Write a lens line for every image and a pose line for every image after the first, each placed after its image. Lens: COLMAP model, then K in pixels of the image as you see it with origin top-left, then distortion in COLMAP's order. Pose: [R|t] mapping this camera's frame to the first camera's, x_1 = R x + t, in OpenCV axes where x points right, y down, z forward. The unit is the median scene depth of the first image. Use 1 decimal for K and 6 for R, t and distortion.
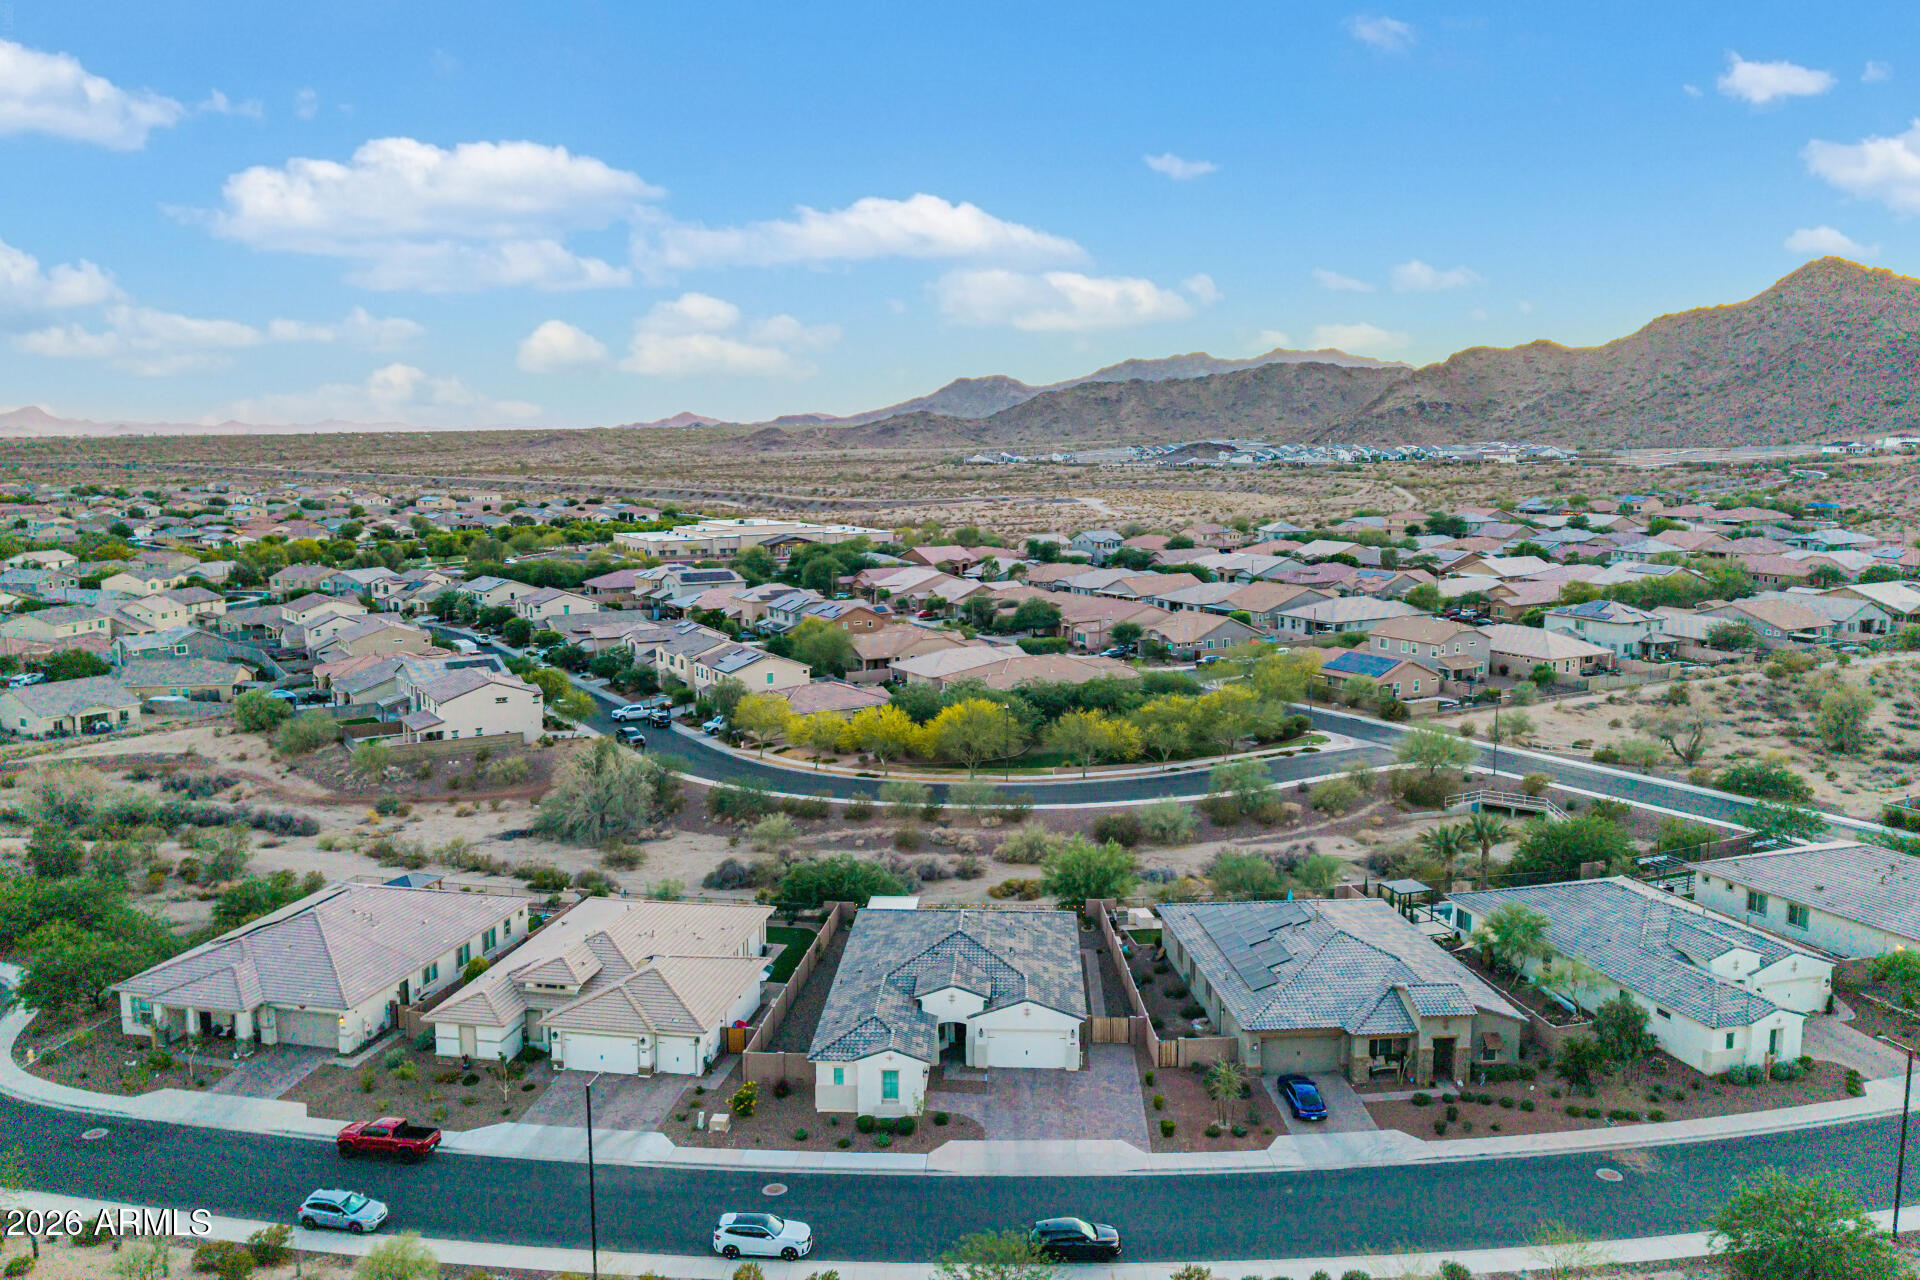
lens RADIAL K [[1495.7, 0, 960.0], [0, 1495.7, 640.0], [0, 0, 1]] dist [0.114935, -0.195064]
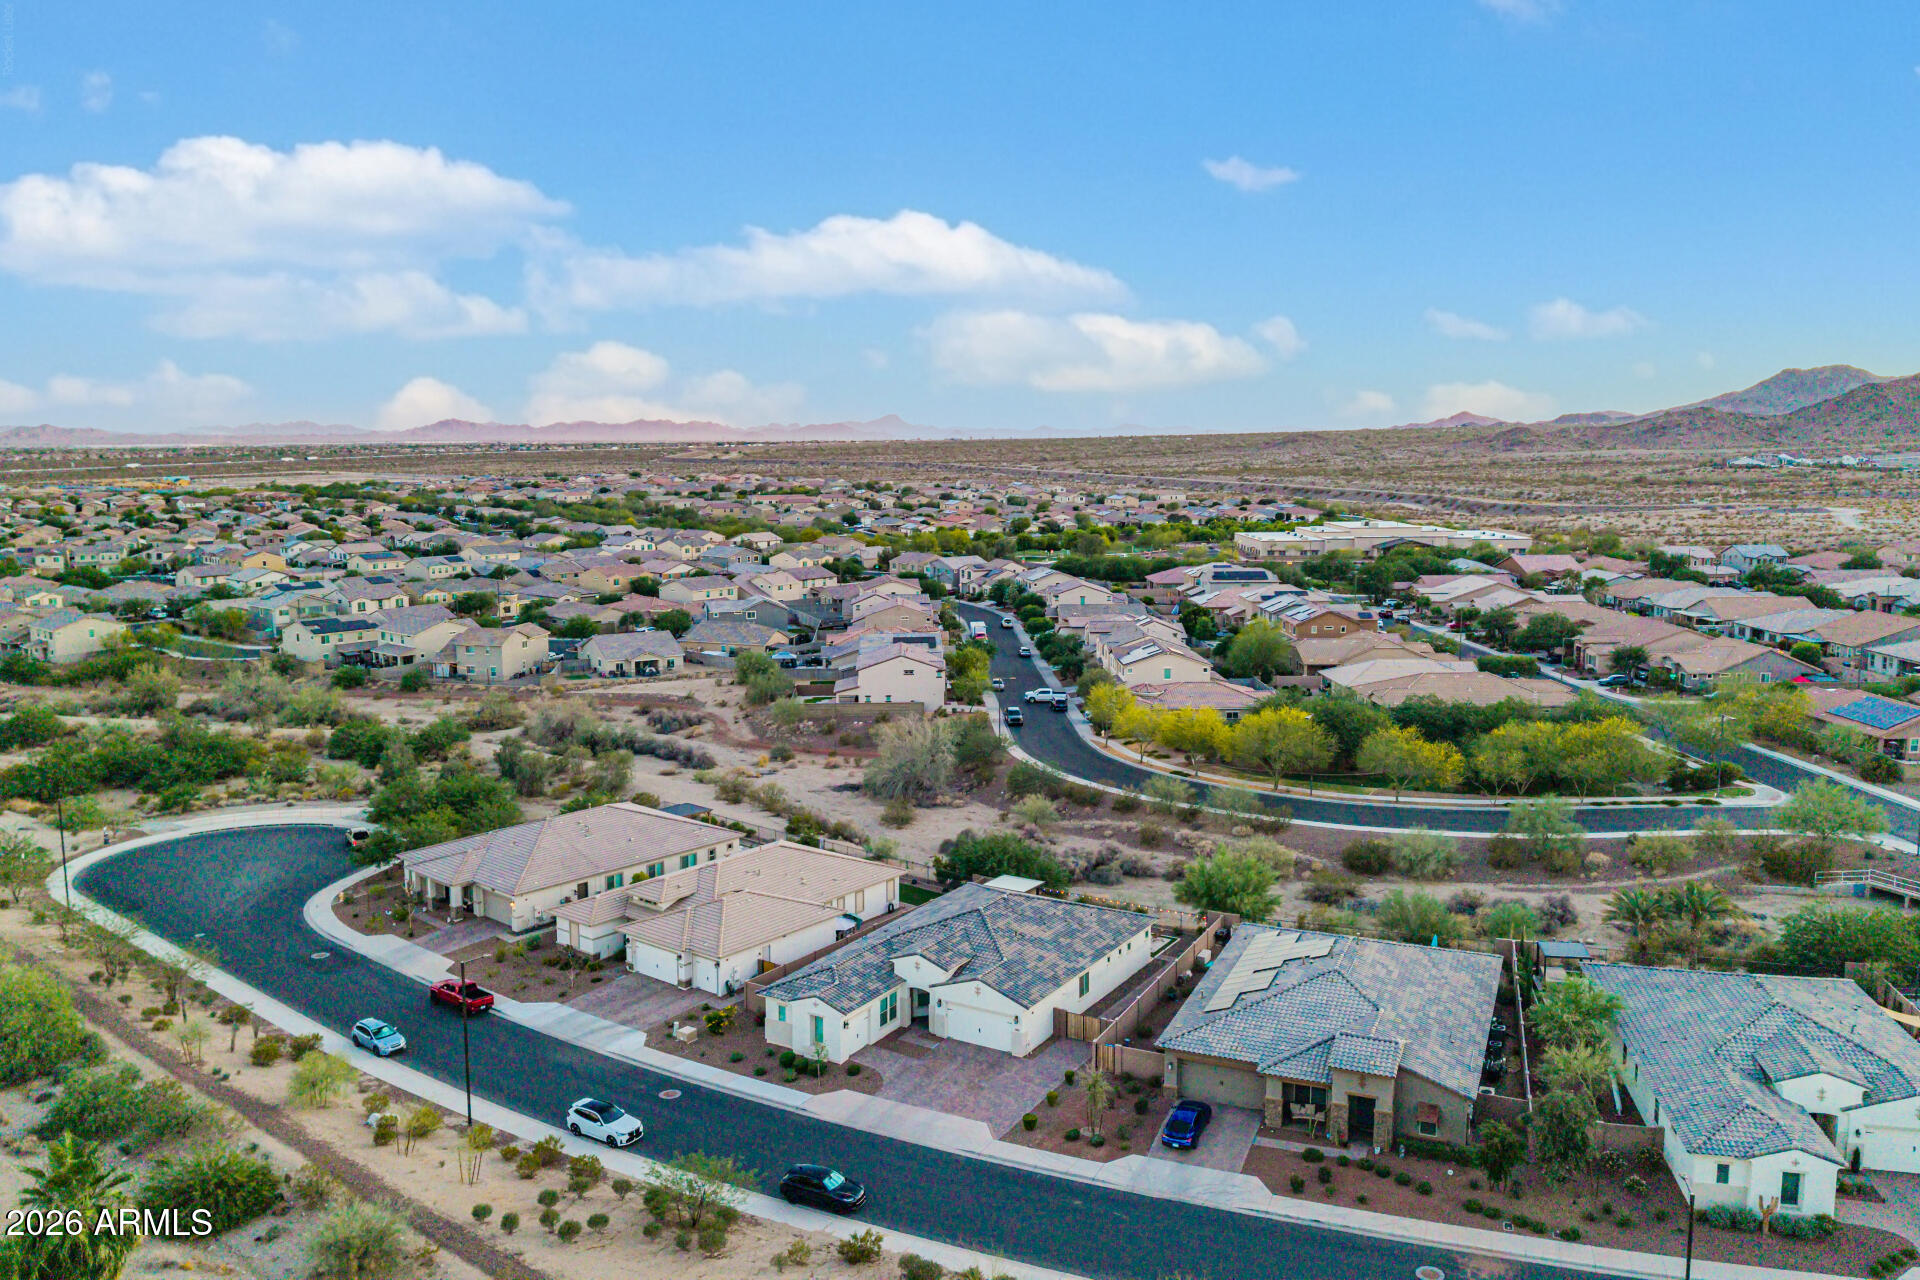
lens RADIAL K [[1495.7, 0, 960.0], [0, 1495.7, 640.0], [0, 0, 1]] dist [0.114935, -0.195064]
pose [[0.880296, 0.065351, -0.469903, 0.311777], [-0.065891, 0.997709, 0.015317, -0.004612], [0.469827, 0.017478, 0.882585, 0.050885]]
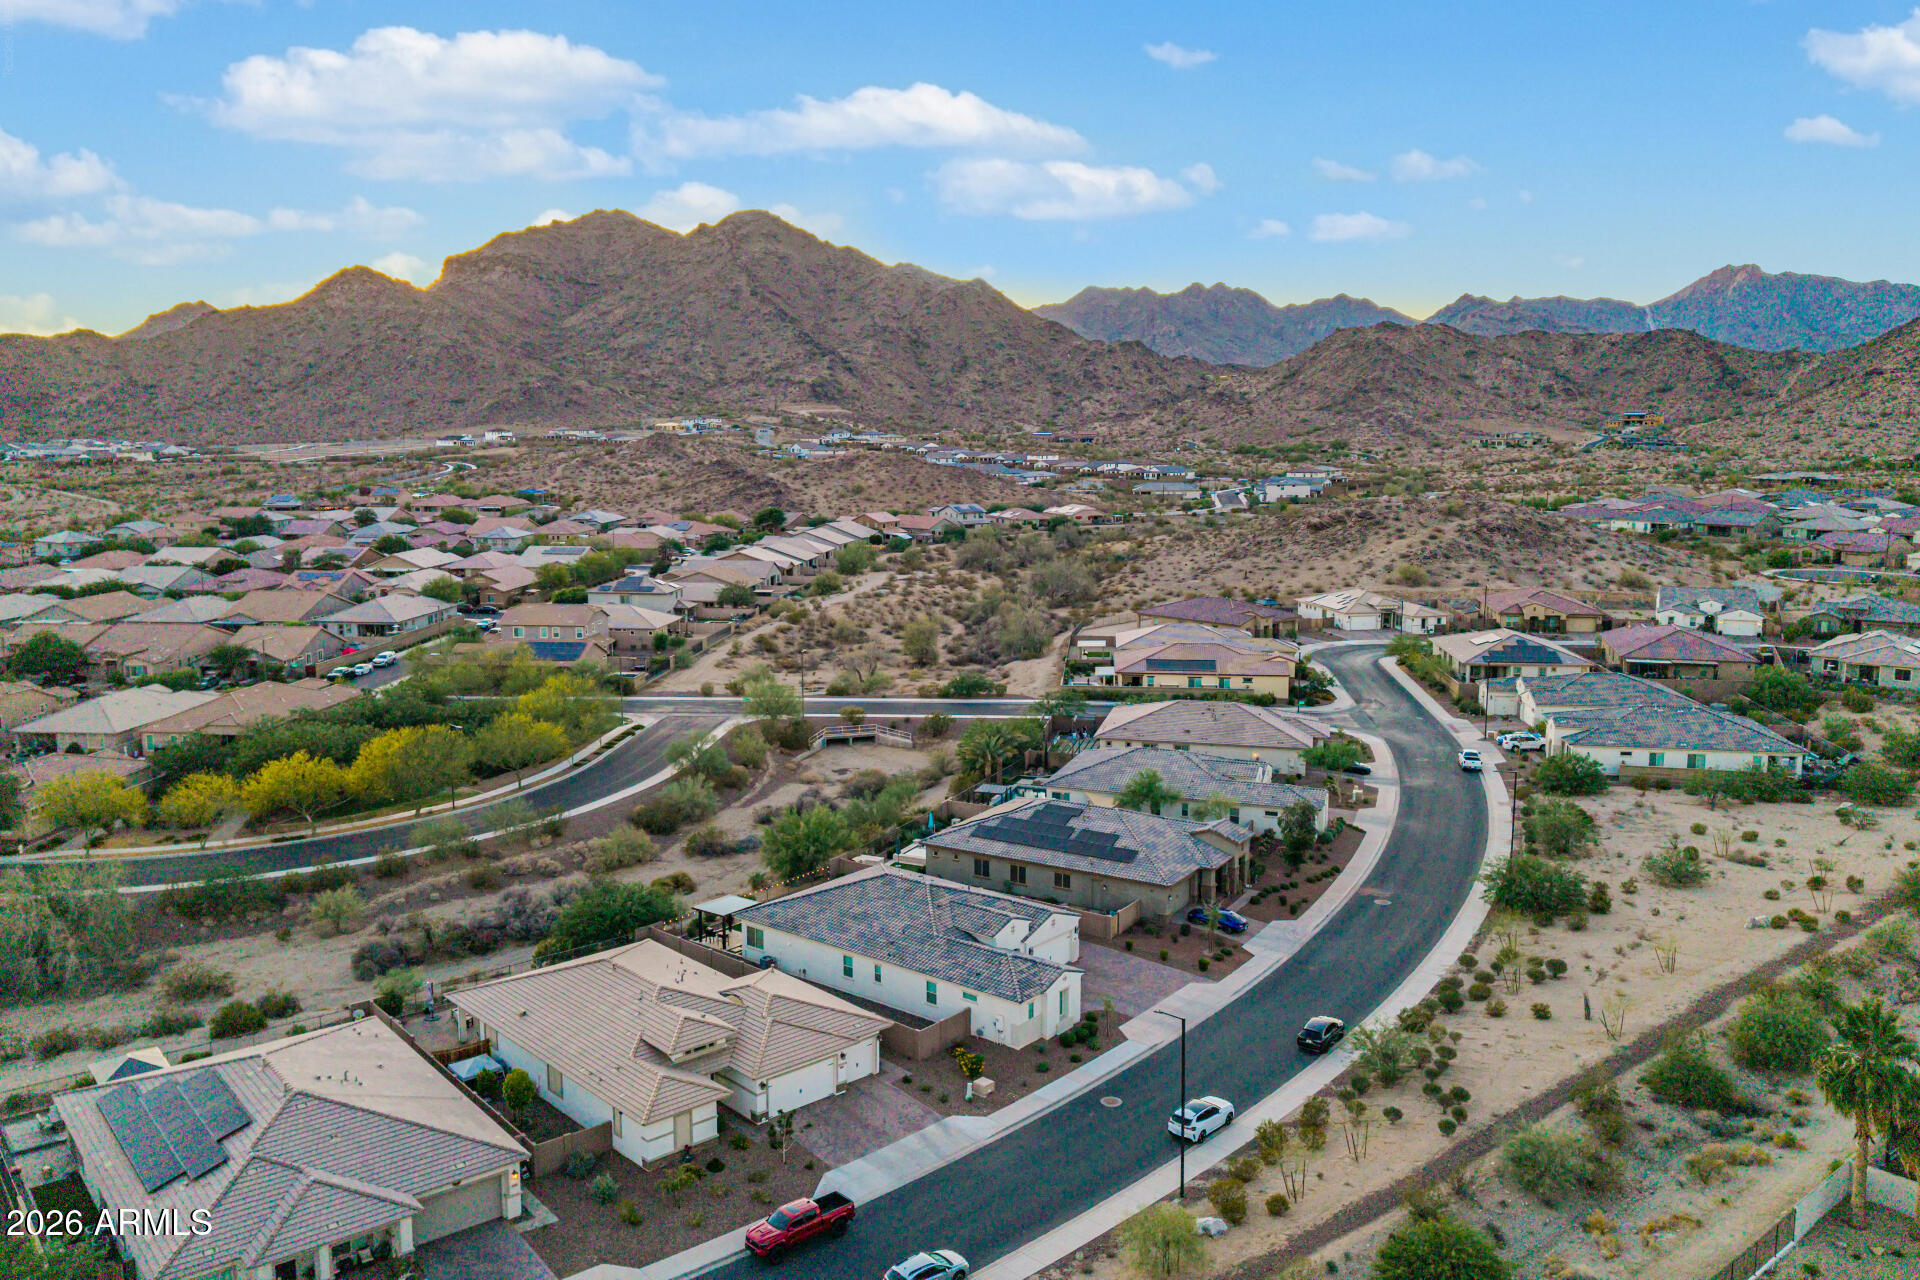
lens RADIAL K [[1495.7, 0, 960.0], [0, 1495.7, 640.0], [0, 0, 1]] dist [0.114935, -0.195064]
pose [[0.601366, -0.116726, 0.790401, -0.555040], [0.114629, 0.991641, 0.059231, -0.029383], [-0.790708, 0.054984, 0.609719, 0.209040]]
